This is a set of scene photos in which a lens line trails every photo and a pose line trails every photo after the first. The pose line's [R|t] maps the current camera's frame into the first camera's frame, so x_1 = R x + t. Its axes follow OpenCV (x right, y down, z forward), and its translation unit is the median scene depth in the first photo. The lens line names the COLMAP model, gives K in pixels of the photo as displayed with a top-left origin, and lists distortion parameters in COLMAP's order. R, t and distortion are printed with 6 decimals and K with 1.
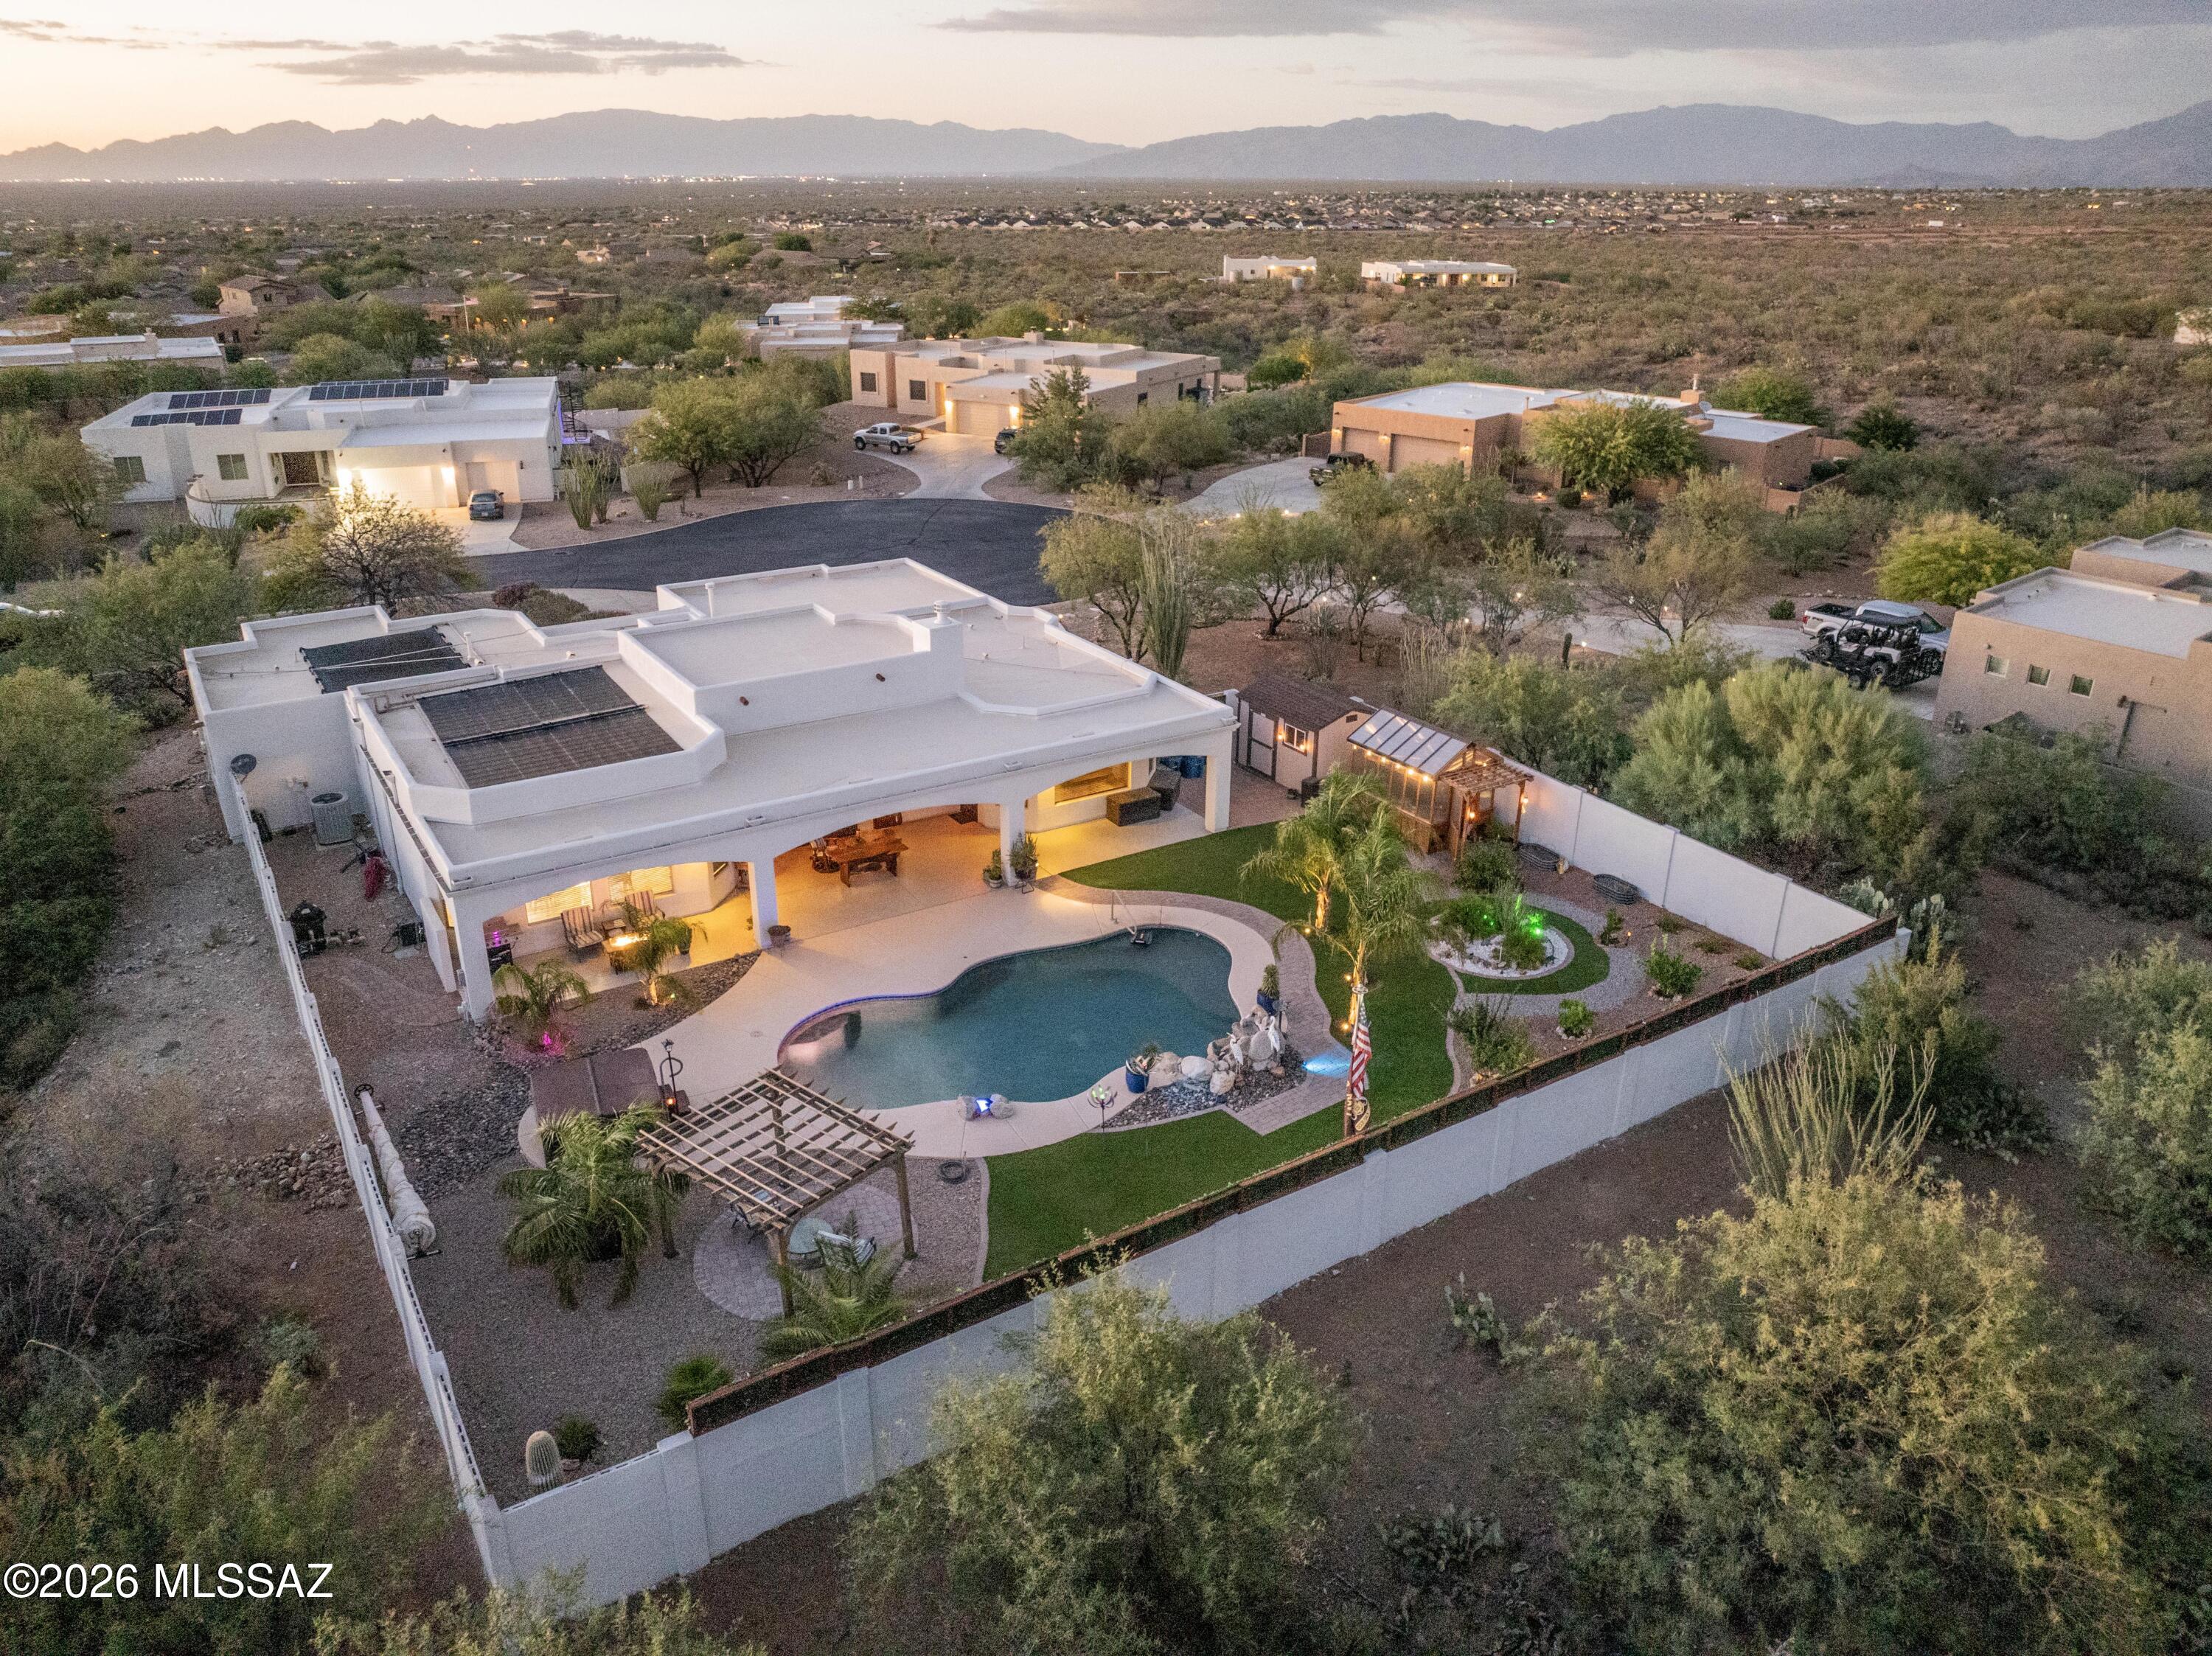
lens RADIAL K [[1555.3, 0, 1106.0], [0, 1555.3, 828.0], [0, 0, 1]] dist [-0.045844, 0.017057]
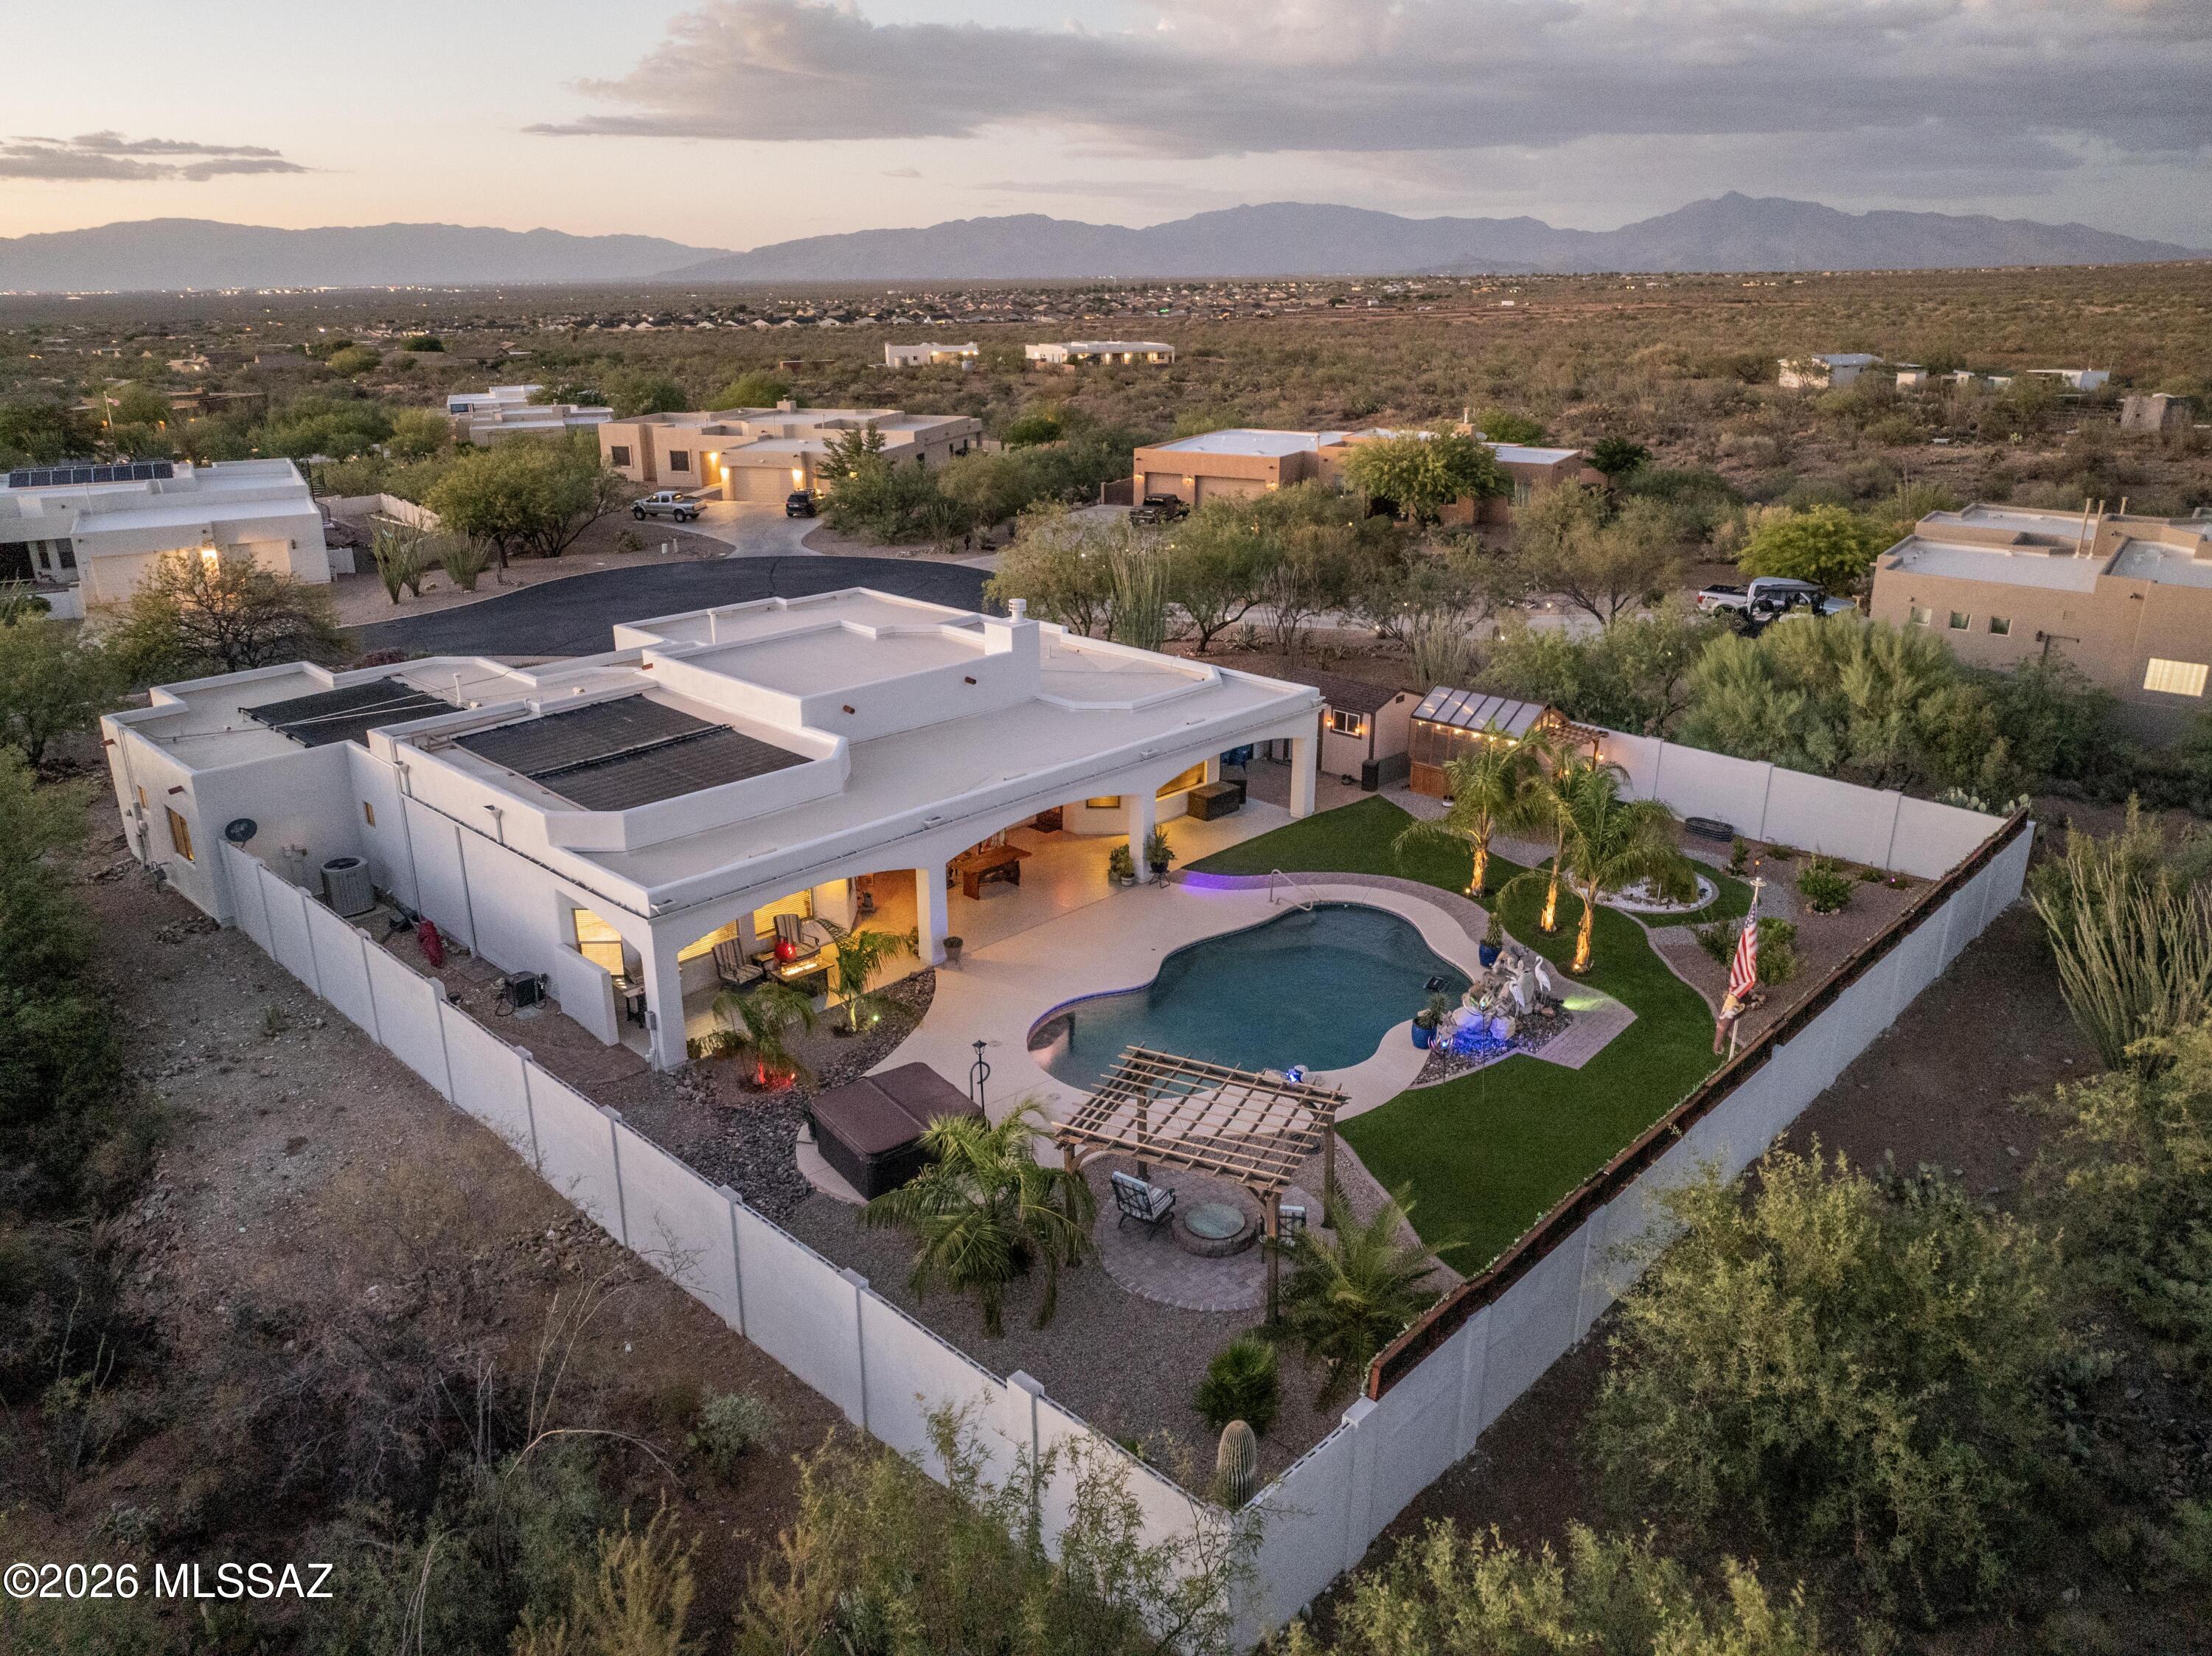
lens RADIAL K [[1555.3, 0, 1106.0], [0, 1555.3, 828.0], [0, 0, 1]] dist [-0.045844, 0.017057]
pose [[0.972581, -0.087731, 0.215381, -0.119263], [0.099839, 0.993941, -0.045972, 0.018907], [-0.210043, 0.066215, 0.975447, 0.029572]]
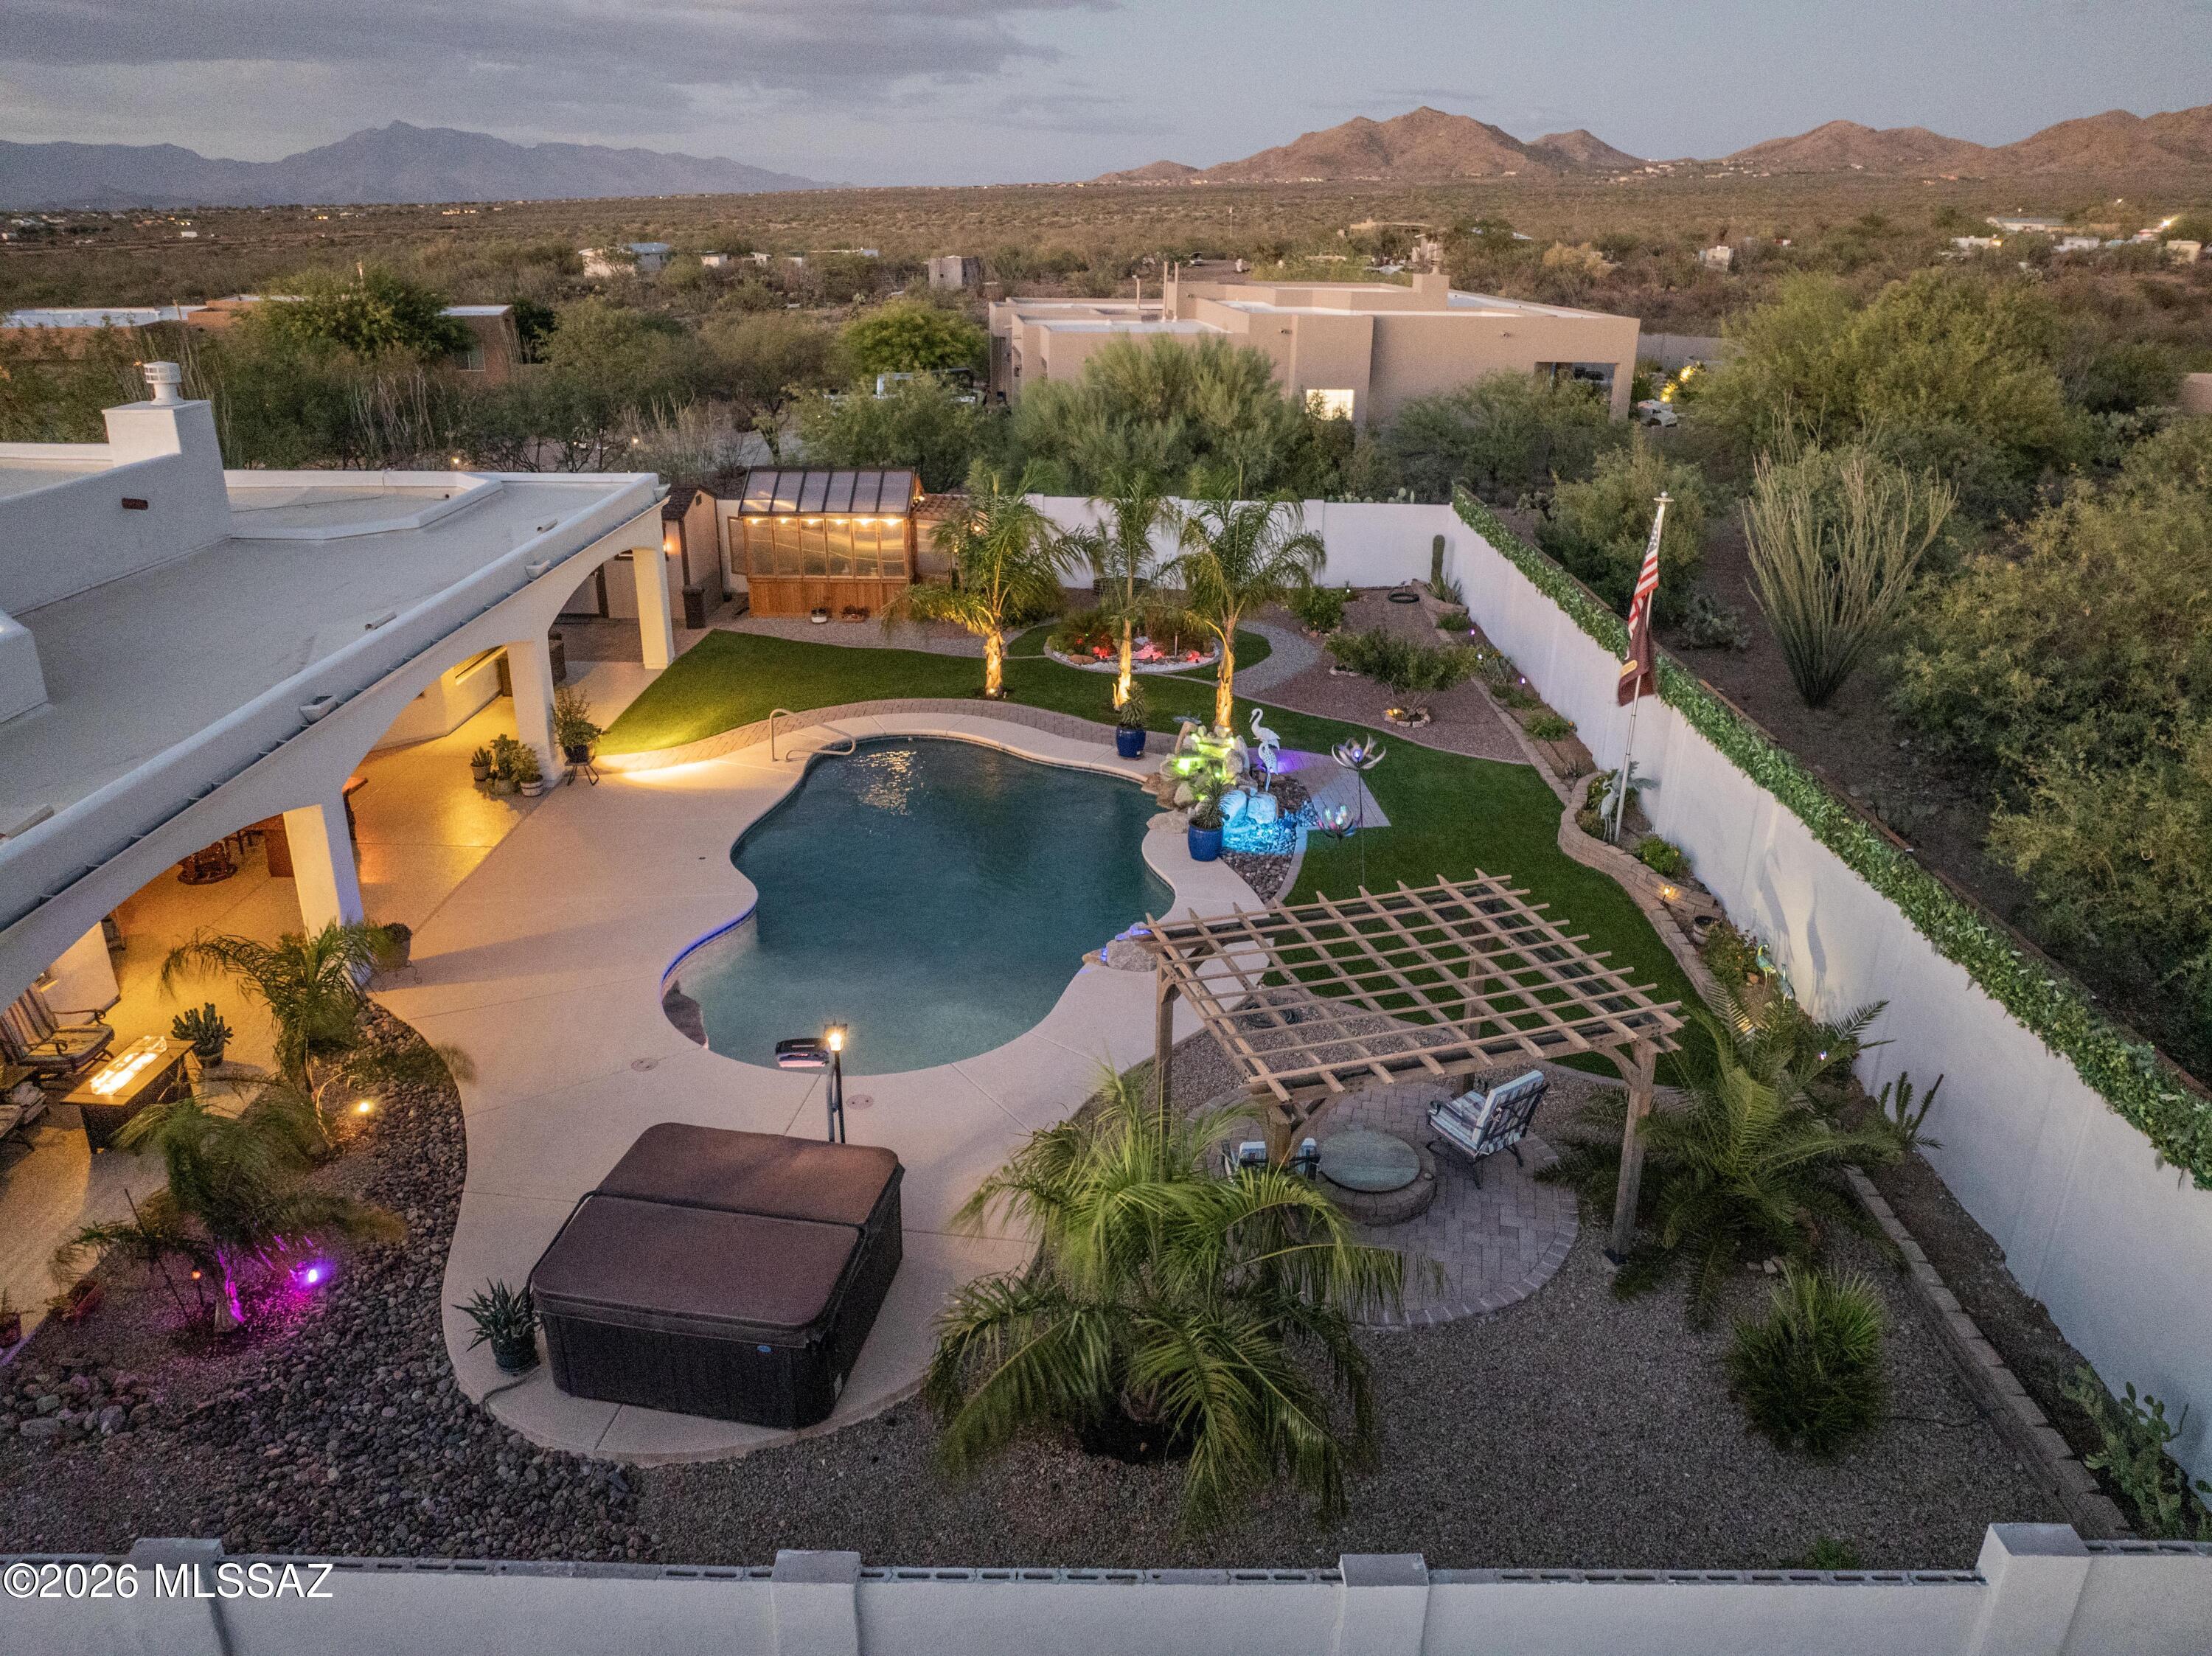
lens RADIAL K [[1555.3, 0, 1106.0], [0, 1555.3, 828.0], [0, 0, 1]] dist [-0.045844, 0.017057]
pose [[0.546929, -0.313111, 0.776421, -0.170727], [0.321713, 0.934821, 0.150368, 0.012980], [-0.772897, 0.167544, 0.612013, 0.199147]]
